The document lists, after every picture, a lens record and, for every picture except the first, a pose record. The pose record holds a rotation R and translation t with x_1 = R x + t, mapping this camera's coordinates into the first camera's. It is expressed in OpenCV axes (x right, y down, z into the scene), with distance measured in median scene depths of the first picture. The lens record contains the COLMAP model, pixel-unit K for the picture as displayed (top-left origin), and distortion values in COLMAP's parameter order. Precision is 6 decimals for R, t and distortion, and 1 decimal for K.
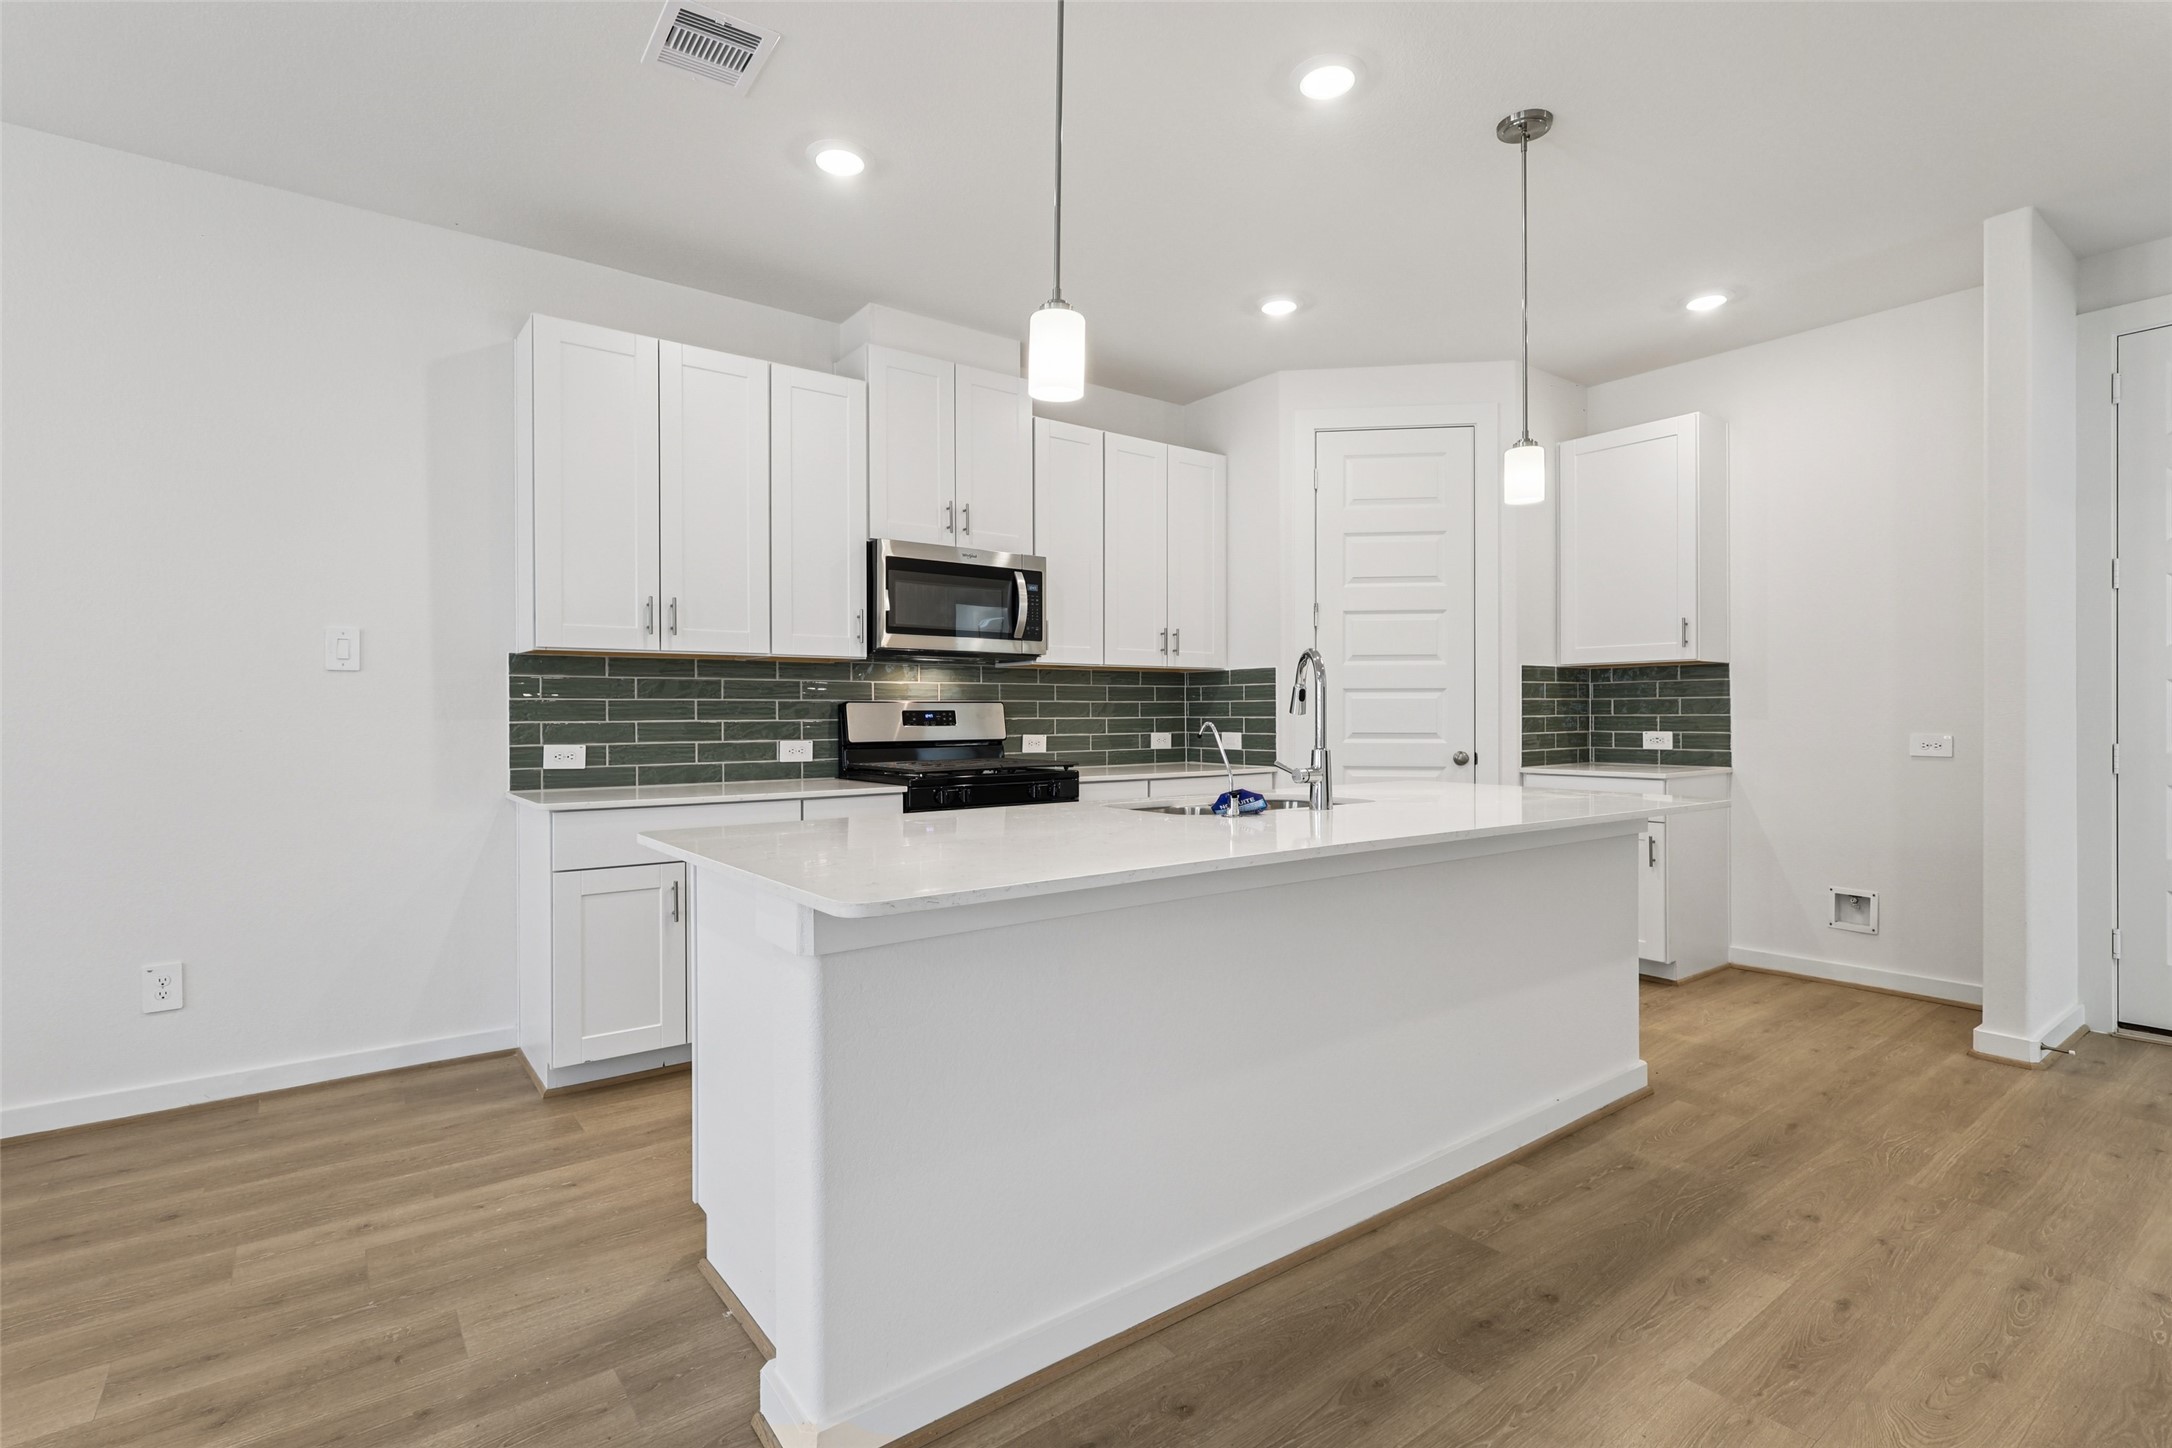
lens RADIAL K [[1040.7, 0, 1084.6], [0, 1040.7, 728.6], [0, 0, 1]] dist [0.003944, -0.001175]
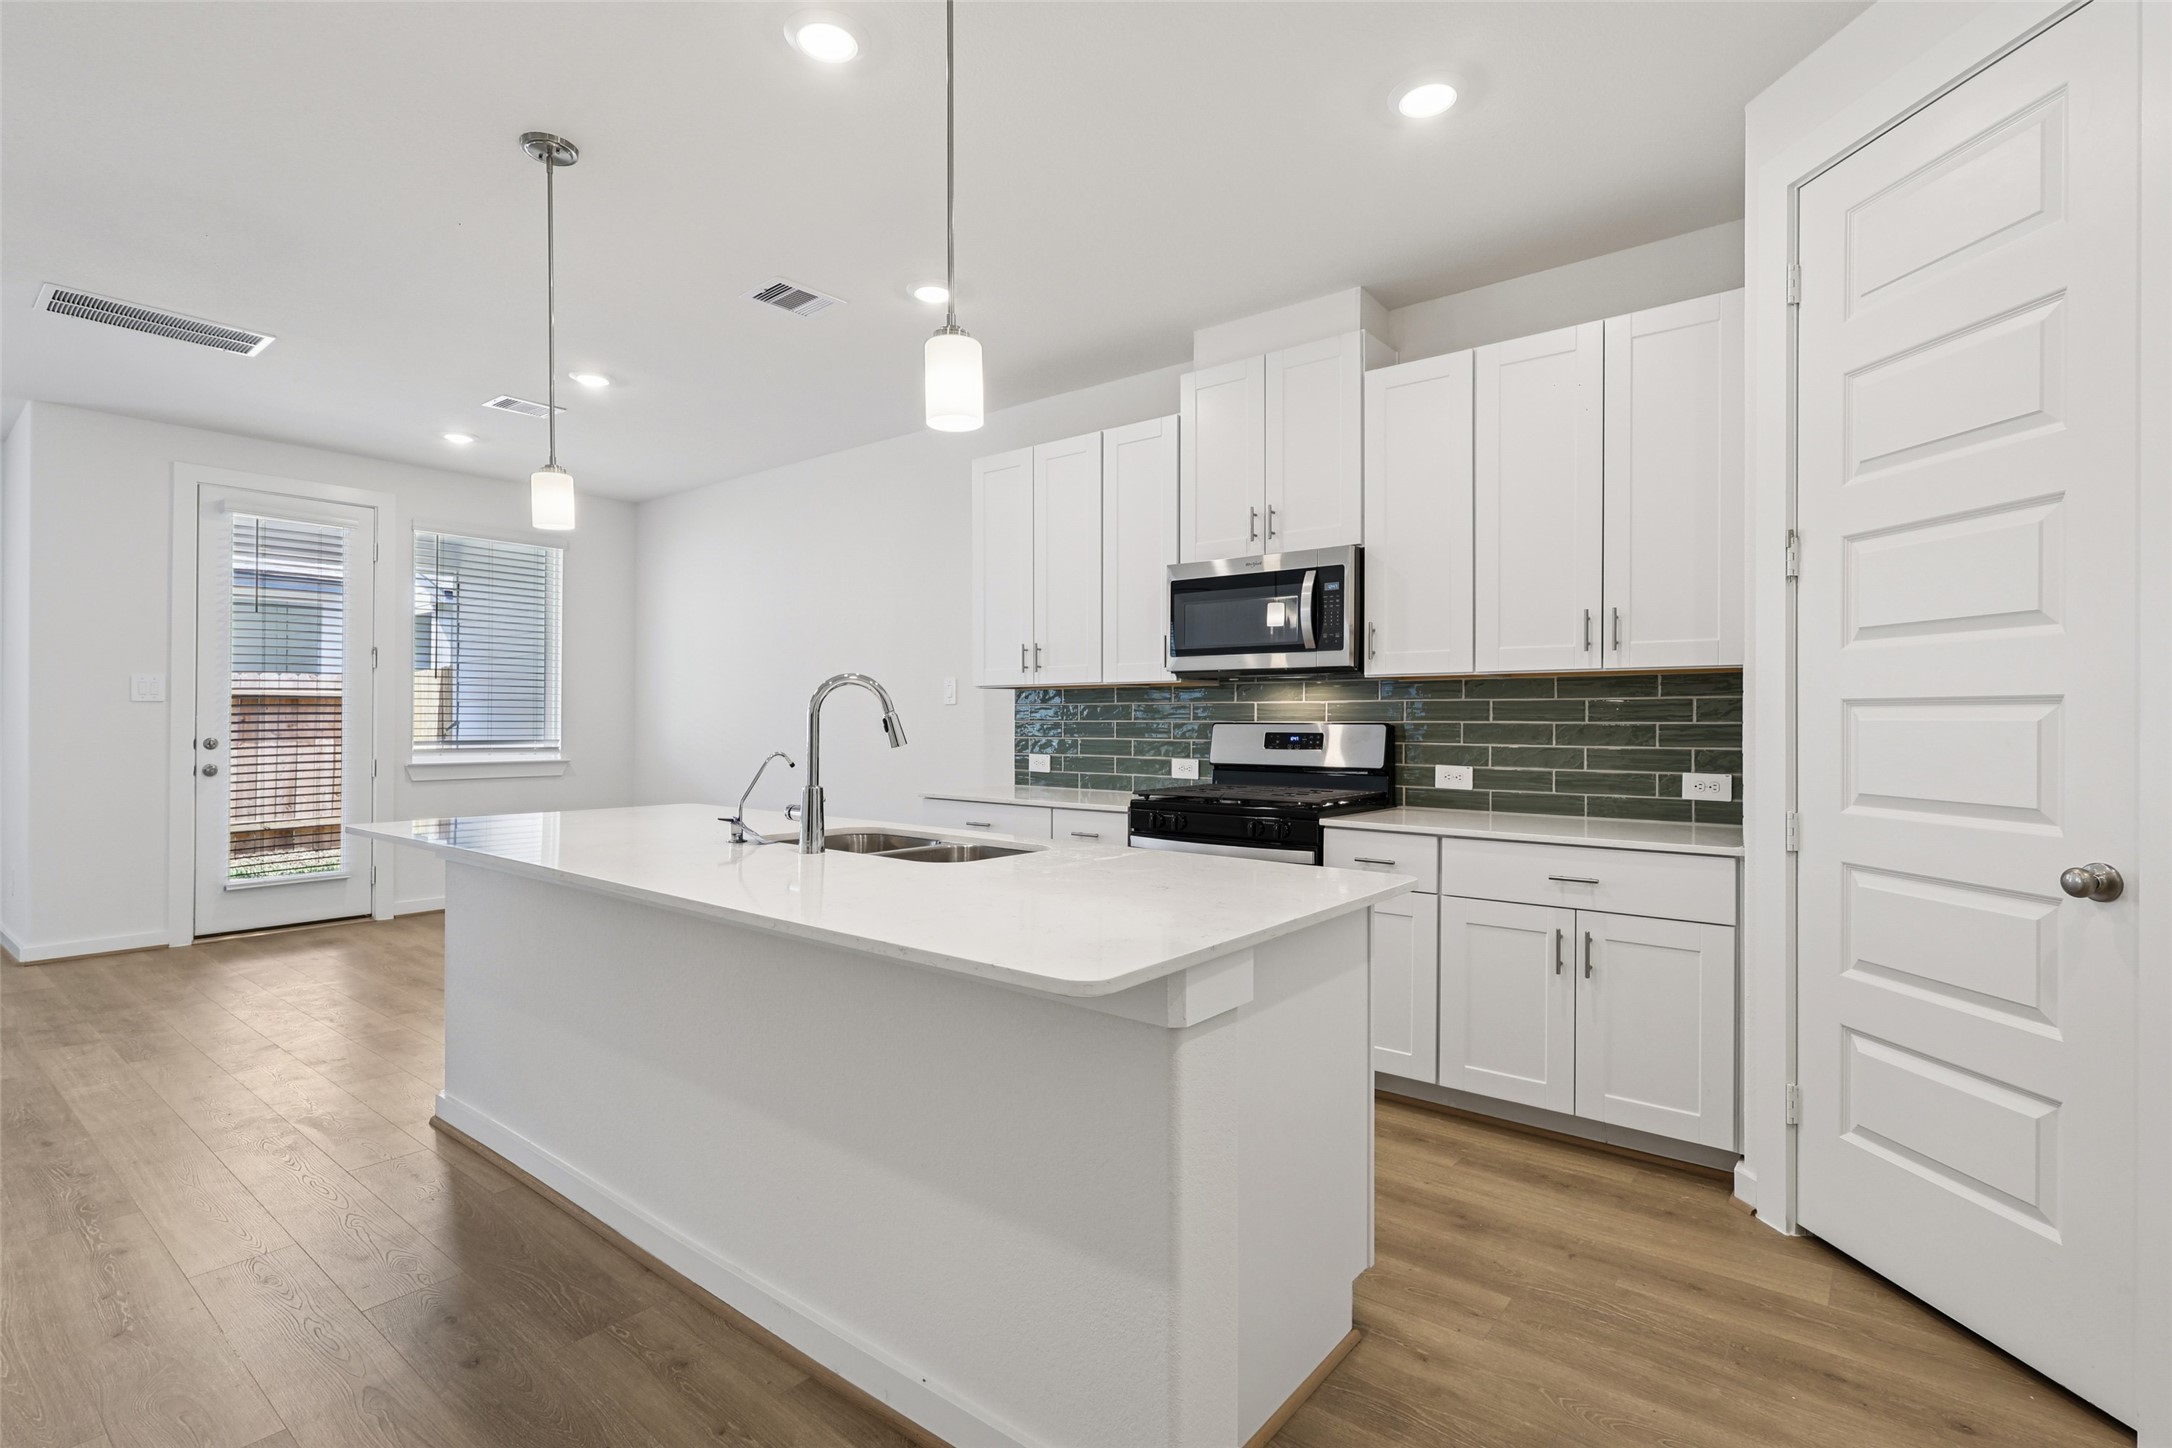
lens RADIAL K [[1040.7, 0, 1083.5], [0, 1040.7, 714.0], [0, 0, 1]] dist [0.003944, -0.001175]
pose [[0.233657, -0.009103, -0.972277, 0.705645], [-0.025731, 0.999548, -0.015542, -0.014955], [0.971979, 0.028649, 0.233317, 0.617794]]
